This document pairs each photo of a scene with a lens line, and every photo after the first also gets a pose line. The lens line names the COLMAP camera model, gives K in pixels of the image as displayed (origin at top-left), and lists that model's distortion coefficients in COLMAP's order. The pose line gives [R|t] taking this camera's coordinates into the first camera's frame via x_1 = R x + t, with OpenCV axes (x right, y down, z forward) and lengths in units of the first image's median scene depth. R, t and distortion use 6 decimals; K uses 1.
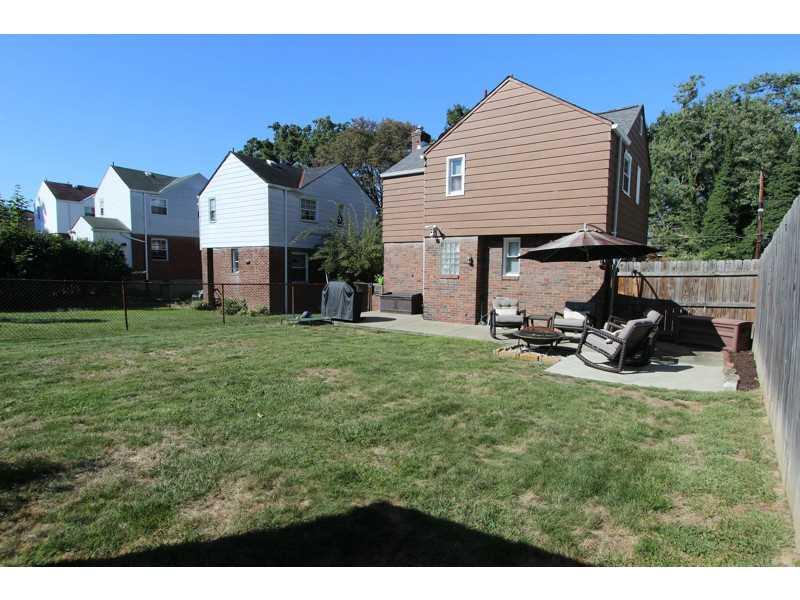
lens RADIAL K [[437.1, 0, 399.4], [0, 437.1, 300.2], [0, 0, 1]] dist [-0.008845, 0.003775]
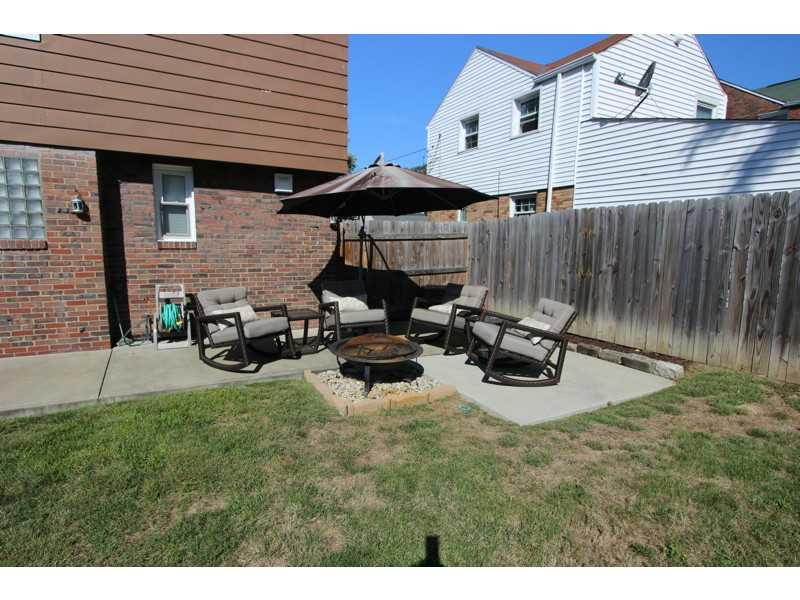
lens RADIAL K [[437.1, 0, 399.9], [0, 437.1, 305.2], [0, 0, 1]] dist [-0.008845, 0.003775]
pose [[0.441701, -0.137814, 0.886514, -0.095901], [0.057314, 0.990448, 0.125415, -0.029508], [-0.895330, -0.004586, 0.445380, 0.524103]]
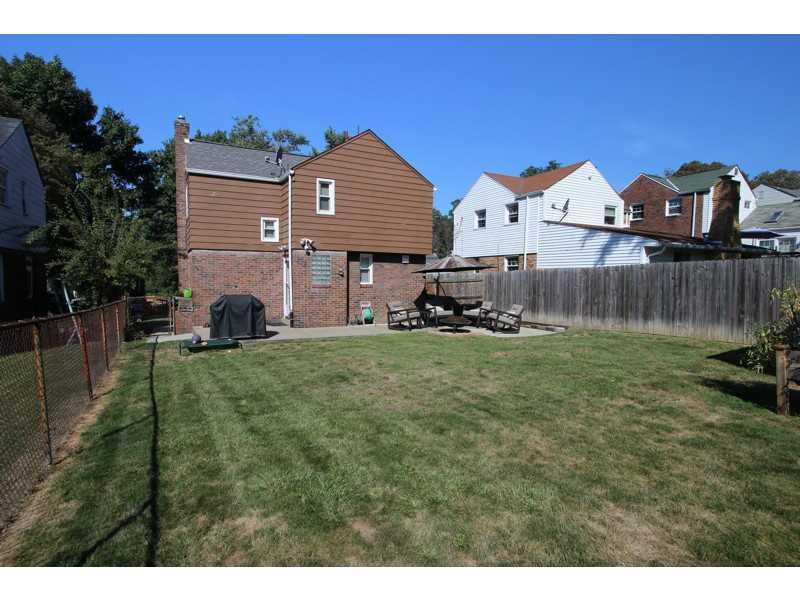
lens RADIAL K [[437.1, 0, 400.6], [0, 437.1, 299.8], [0, 0, 1]] dist [-0.008845, 0.003775]
pose [[0.450757, -0.055637, 0.890911, -0.823284], [0.064594, 0.997472, 0.029610, -0.040206], [-0.890306, 0.044200, 0.453212, 0.330793]]
